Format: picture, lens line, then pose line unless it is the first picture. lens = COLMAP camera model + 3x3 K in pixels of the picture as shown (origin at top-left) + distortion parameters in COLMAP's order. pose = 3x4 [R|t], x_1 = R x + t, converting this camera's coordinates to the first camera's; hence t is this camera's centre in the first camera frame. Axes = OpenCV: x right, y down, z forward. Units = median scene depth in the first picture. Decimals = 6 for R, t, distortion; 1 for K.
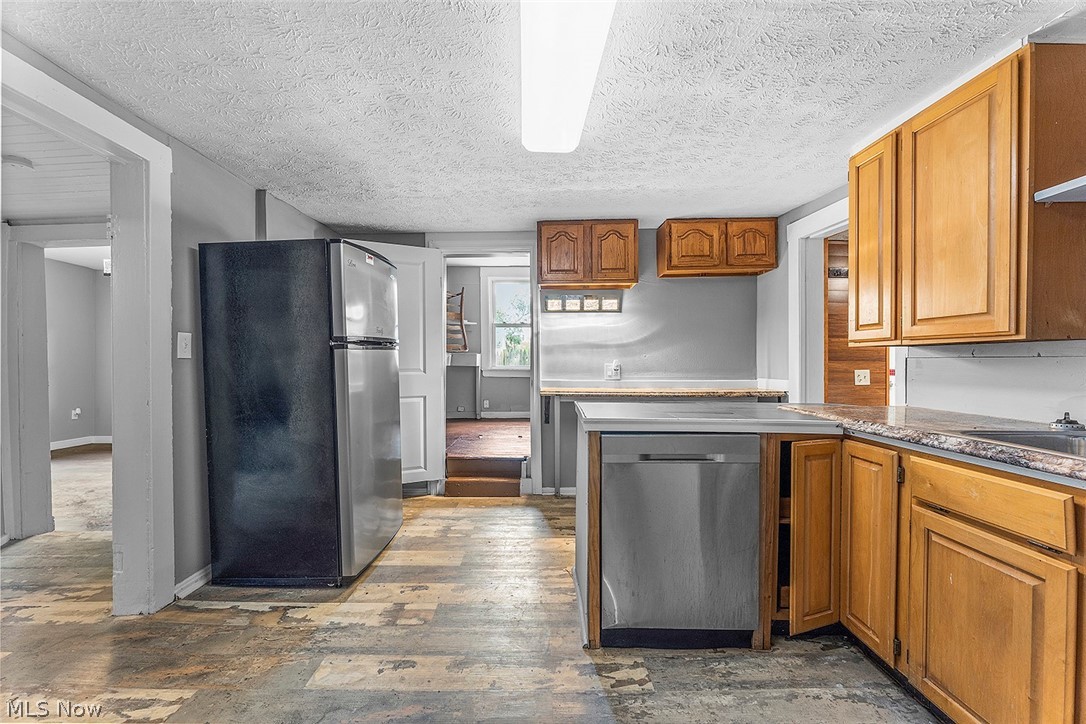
lens RADIAL K [[436.9, 0, 523.6], [0, 436.9, 363.0], [0, 0, 1]] dist [0.004157, -0.000381]
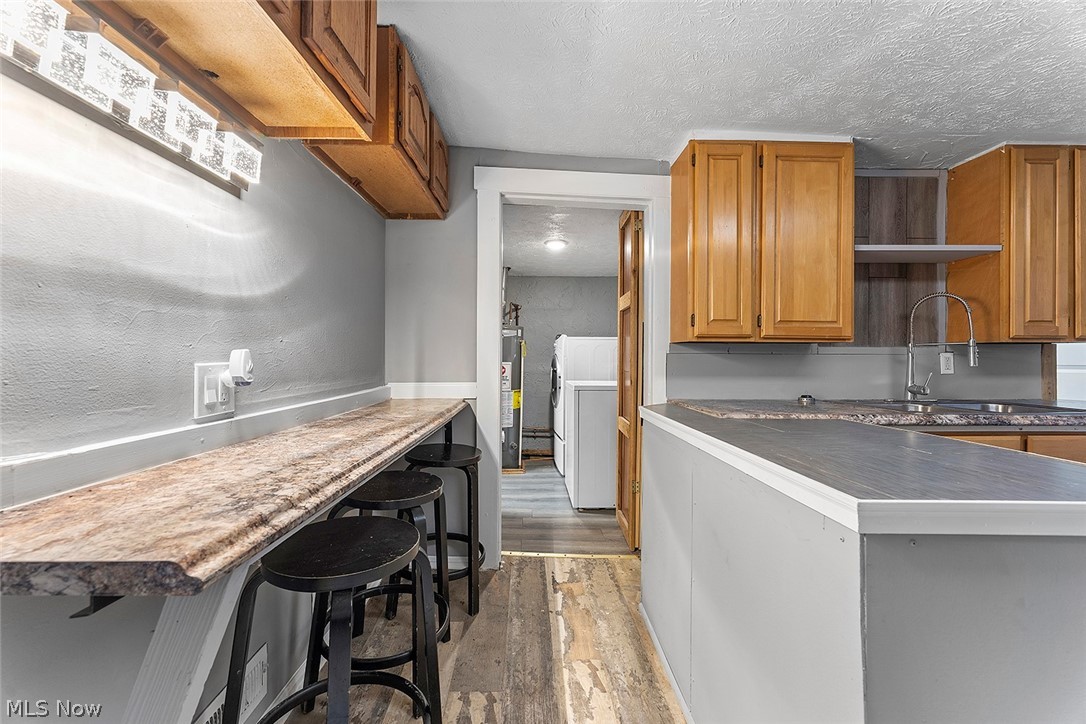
lens RADIAL K [[436.9, 0, 539.9], [0, 436.9, 351.3], [0, 0, 1]] dist [0.004157, -0.000381]
pose [[-0.049130, 0.010093, 0.998741, -0.115611], [-0.000403, 0.999949, -0.010125, -0.003628], [-0.998792, -0.000900, -0.049124, 0.932435]]
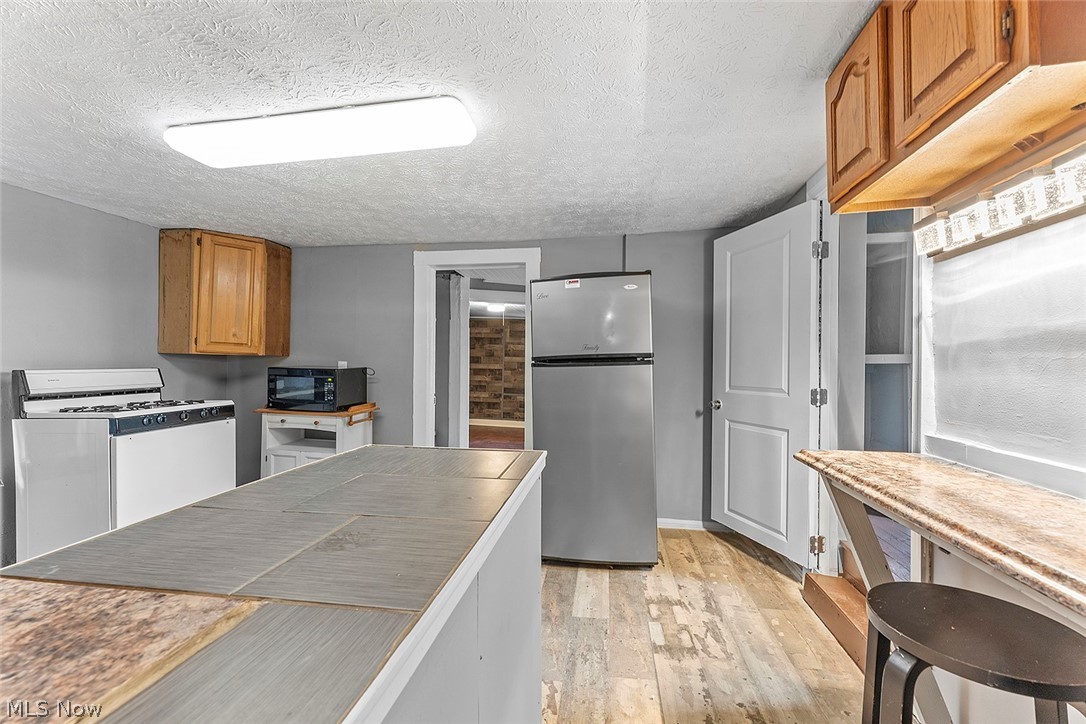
lens RADIAL K [[436.9, 0, 544.3], [0, 436.9, 363.6], [0, 0, 1]] dist [0.004157, -0.000381]
pose [[-0.132161, -0.004308, -0.991219, 0.563010], [-0.003417, 0.999987, -0.003891, -0.025906], [0.991222, 0.002872, -0.132174, 0.825542]]
